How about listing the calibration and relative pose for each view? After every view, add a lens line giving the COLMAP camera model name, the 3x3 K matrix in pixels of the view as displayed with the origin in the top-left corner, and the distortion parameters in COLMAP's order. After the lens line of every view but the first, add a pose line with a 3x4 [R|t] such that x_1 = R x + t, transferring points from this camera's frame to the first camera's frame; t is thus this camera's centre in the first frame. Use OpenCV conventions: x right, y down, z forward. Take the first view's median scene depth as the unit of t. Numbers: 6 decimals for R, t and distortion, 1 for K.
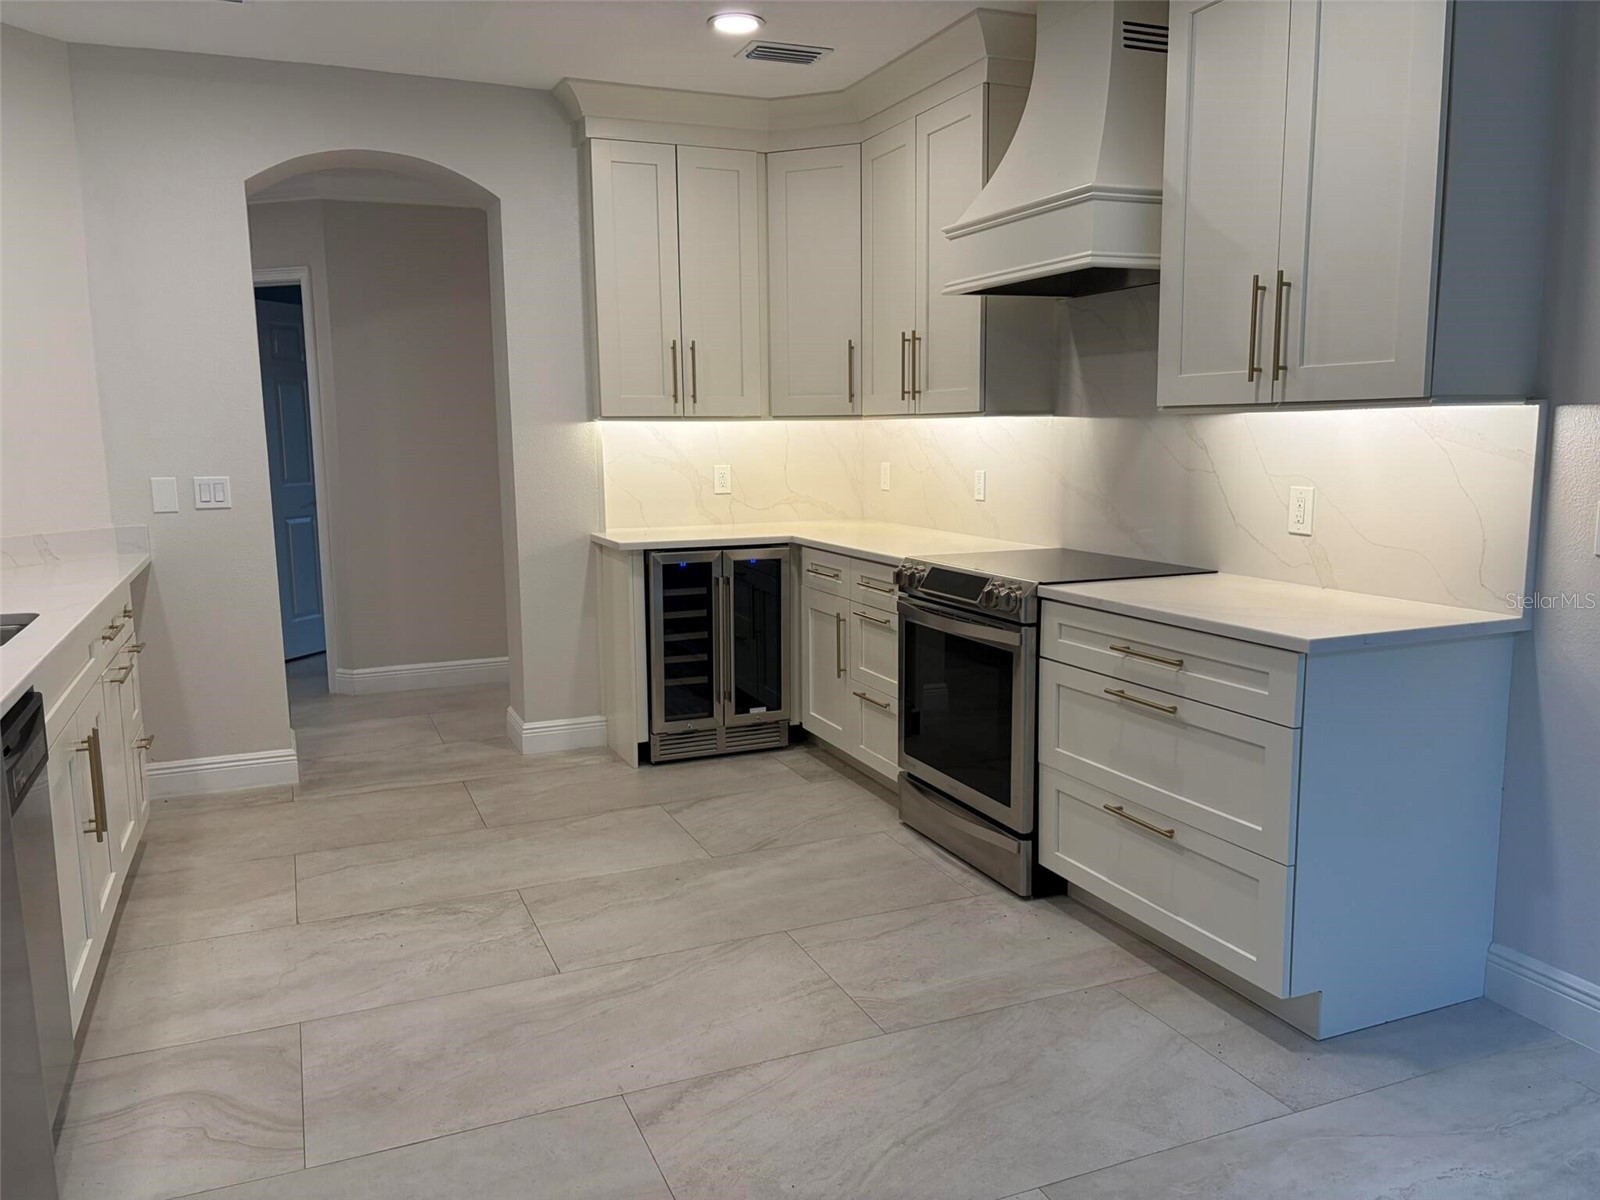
lens RADIAL K [[1220.9, 0, 801.7], [0, 1220.9, 597.6], [0, 0, 1]] dist [0.072633, 0.004416]
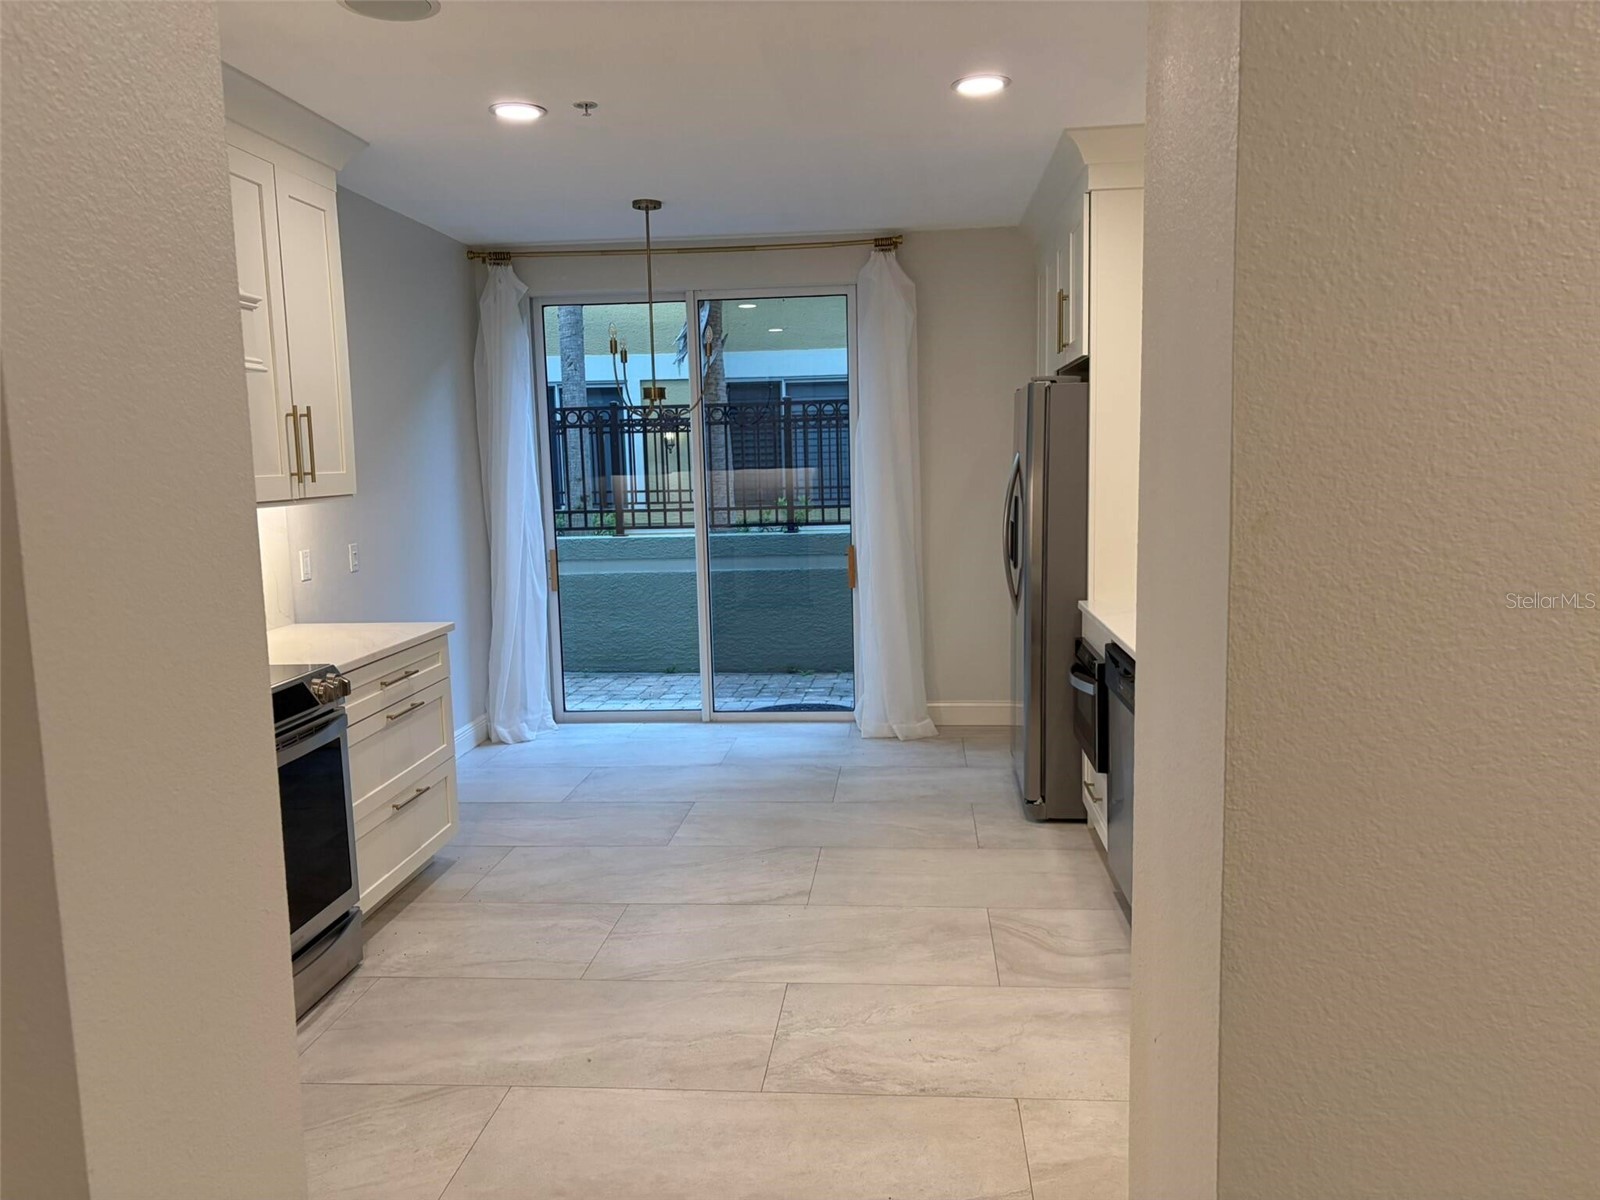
lens RADIAL K [[1211.4, 0, 801.0], [0, 1211.4, 606.3], [0, 0, 1]] dist [0.055339, -0.059679]
pose [[-0.878379, -0.016310, 0.477686, -0.702377], [0.112822, 0.964100, 0.240379, -0.282348], [-0.464457, 0.265038, -0.845006, 1.767122]]
